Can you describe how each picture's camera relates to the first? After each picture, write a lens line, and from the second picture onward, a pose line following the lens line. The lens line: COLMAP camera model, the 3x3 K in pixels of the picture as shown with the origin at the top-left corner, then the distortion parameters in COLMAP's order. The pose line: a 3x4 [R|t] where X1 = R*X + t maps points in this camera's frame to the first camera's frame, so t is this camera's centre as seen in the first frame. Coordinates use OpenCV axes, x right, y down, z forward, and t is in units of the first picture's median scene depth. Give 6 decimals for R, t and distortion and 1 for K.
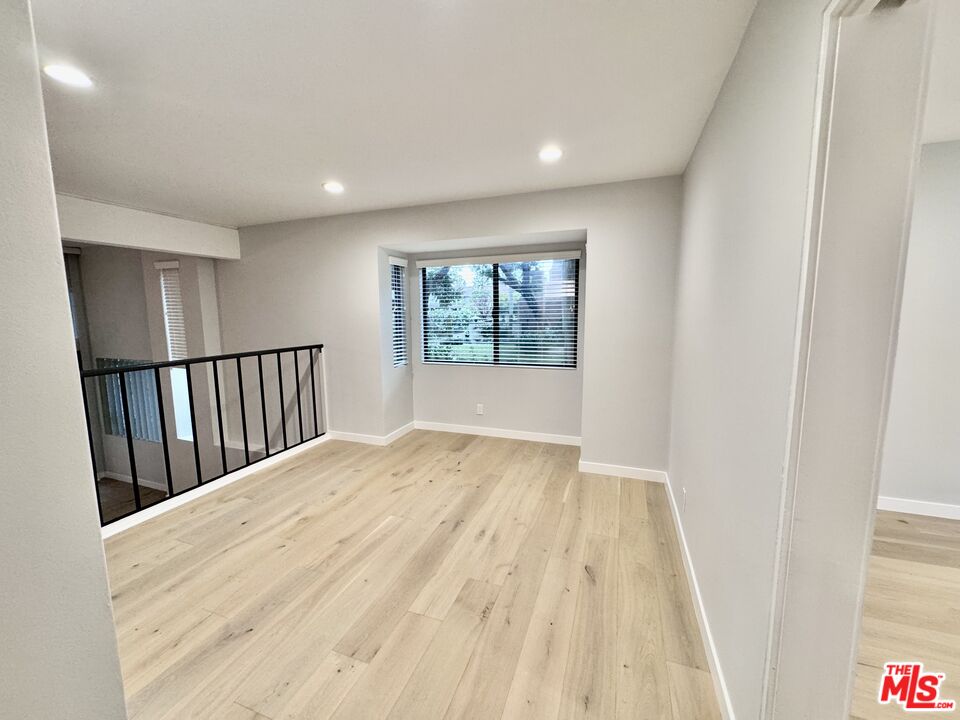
lens RADIAL K [[388.8, 0, 476.7], [0, 388.8, 361.0], [0, 0, 1]] dist [0.003355, 0.000464]
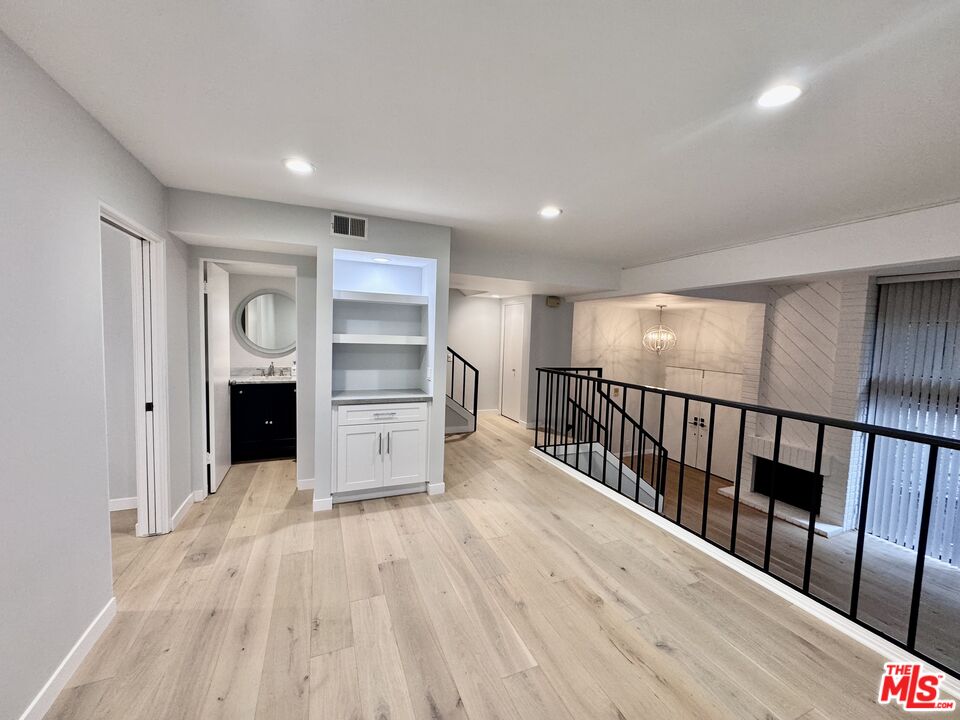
lens RADIAL K [[388.8, 0, 477.7], [0, 388.8, 359.2], [0, 0, 1]] dist [0.003355, 0.000464]
pose [[-0.734752, 0.032737, -0.677545, 0.299487], [-0.106968, 0.980746, 0.163386, -0.208902], [0.669848, 0.192524, -0.717104, 1.466867]]
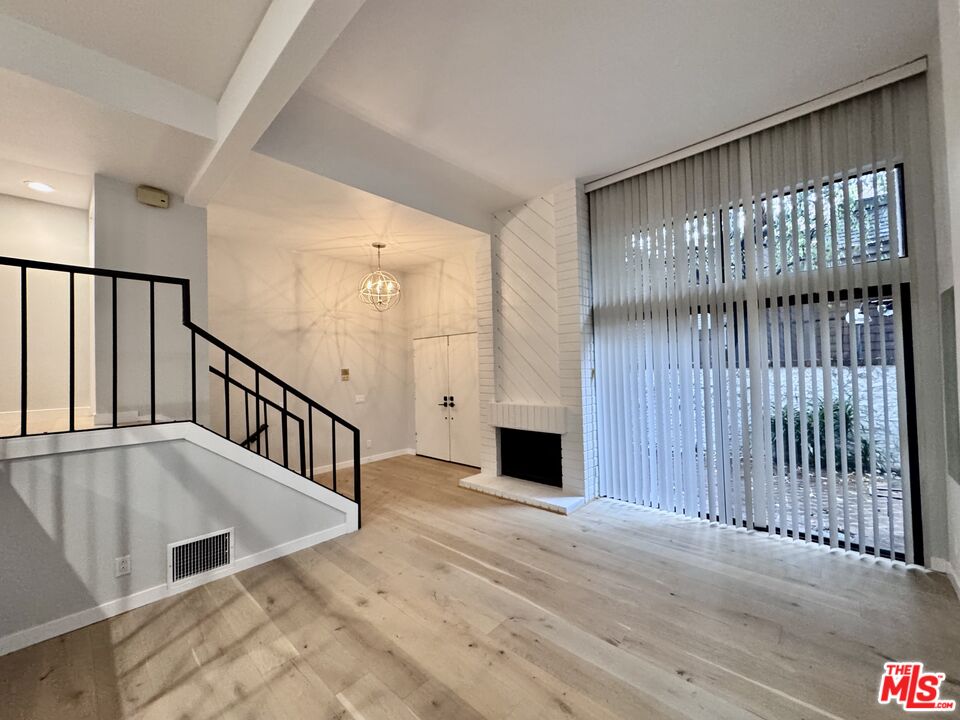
lens RADIAL K [[388.8, 0, 481.4], [0, 388.8, 358.1], [0, 0, 1]] dist [0.003355, 0.000464]
pose [[-0.385845, 0.005552, -0.922547, -0.117127], [-0.081385, 0.995878, 0.040032, -0.062410], [0.918967, 0.090528, -0.383803, 1.523527]]
